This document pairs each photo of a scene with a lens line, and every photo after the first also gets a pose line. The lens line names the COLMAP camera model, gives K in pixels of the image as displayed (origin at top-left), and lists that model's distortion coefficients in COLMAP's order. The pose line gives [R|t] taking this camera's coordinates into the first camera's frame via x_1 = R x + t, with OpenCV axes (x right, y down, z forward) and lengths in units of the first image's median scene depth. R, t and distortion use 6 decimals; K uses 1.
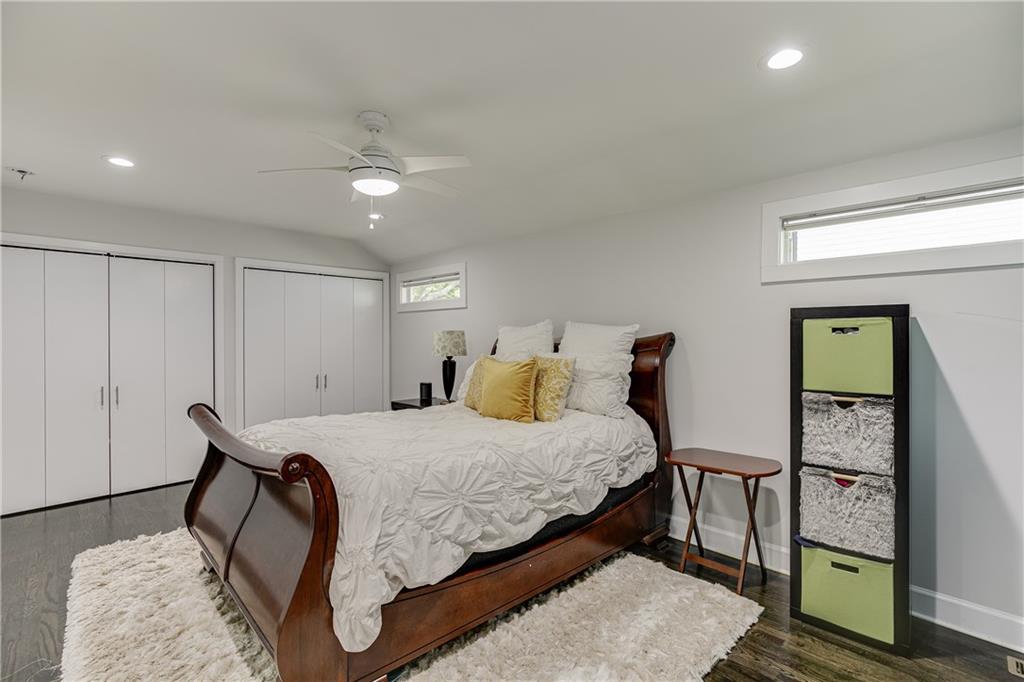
lens RADIAL K [[467.9, 0, 514.1], [0, 467.9, 336.9], [0, 0, 1]] dist [-0.014431, 0.006256]
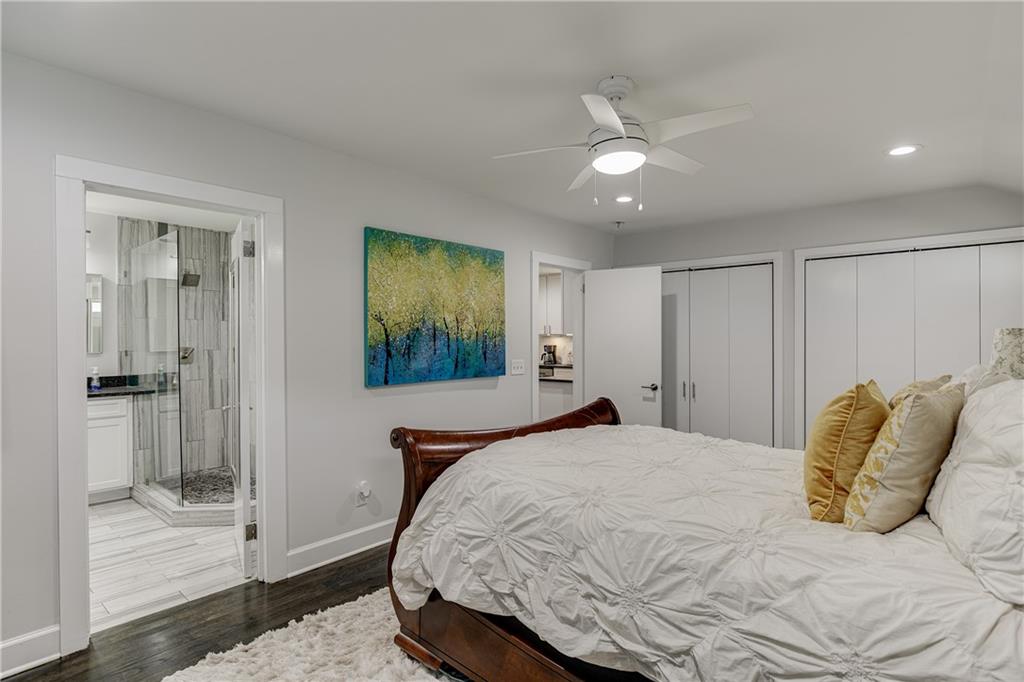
lens RADIAL K [[523.3, 0, 523.7], [0, 523.3, 339.0], [0, 0, 1]] dist [-0.005491, -0.002176]
pose [[0.076429, -0.000487, -0.997075, 0.671468], [-0.002739, 0.999996, -0.000698, -0.000716], [0.997071, 0.002785, 0.076427, 0.799321]]
